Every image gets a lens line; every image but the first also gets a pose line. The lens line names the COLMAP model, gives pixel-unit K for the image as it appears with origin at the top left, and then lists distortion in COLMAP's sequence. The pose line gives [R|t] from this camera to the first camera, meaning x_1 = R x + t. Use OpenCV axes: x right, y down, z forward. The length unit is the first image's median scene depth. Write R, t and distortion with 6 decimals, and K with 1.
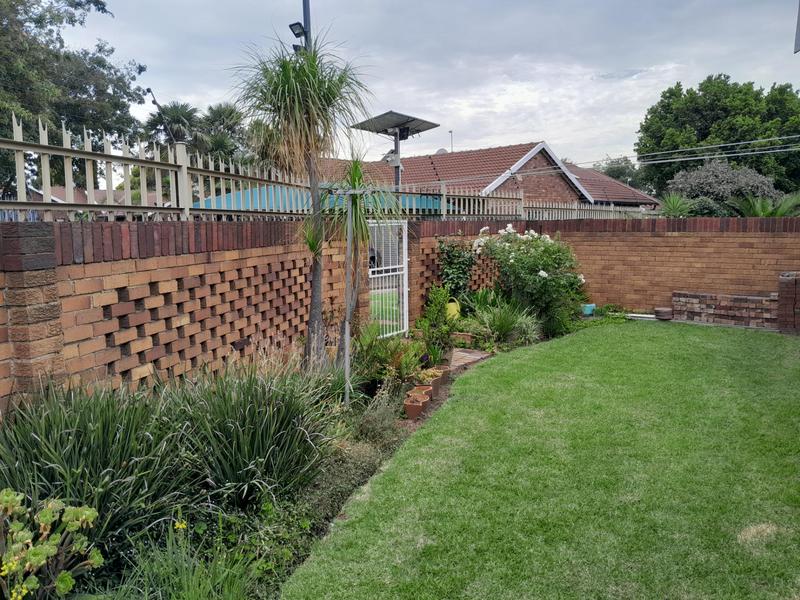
lens RADIAL K [[614.2, 0, 400.1], [0, 614.2, 299.7], [0, 0, 1]] dist [0.007682, -0.085399]
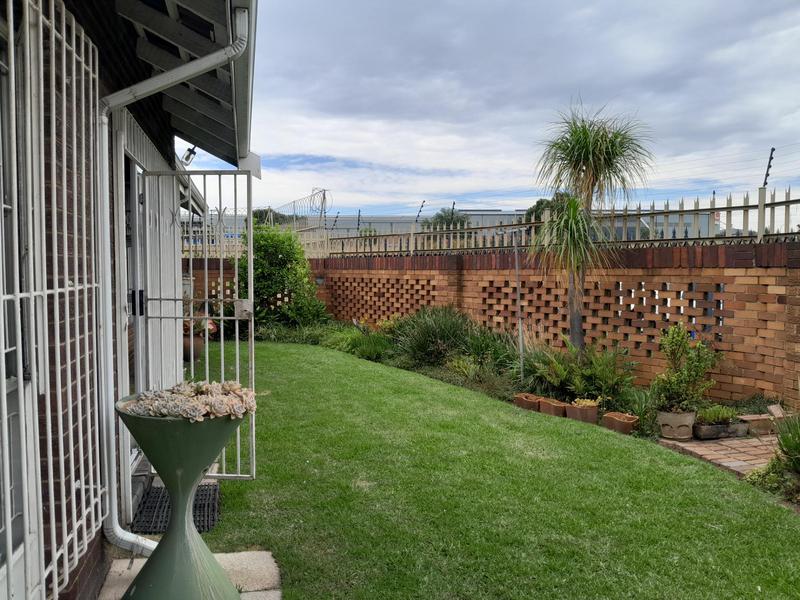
lens RADIAL K [[614.2, 0, 400.0], [0, 614.2, 299.2], [0, 0, 1]] dist [0.007682, -0.085399]
pose [[-0.671434, 0.045192, -0.739685, 1.518102], [-0.079983, 0.987889, 0.132959, -0.231845], [0.736736, 0.148435, -0.659687, 2.245503]]
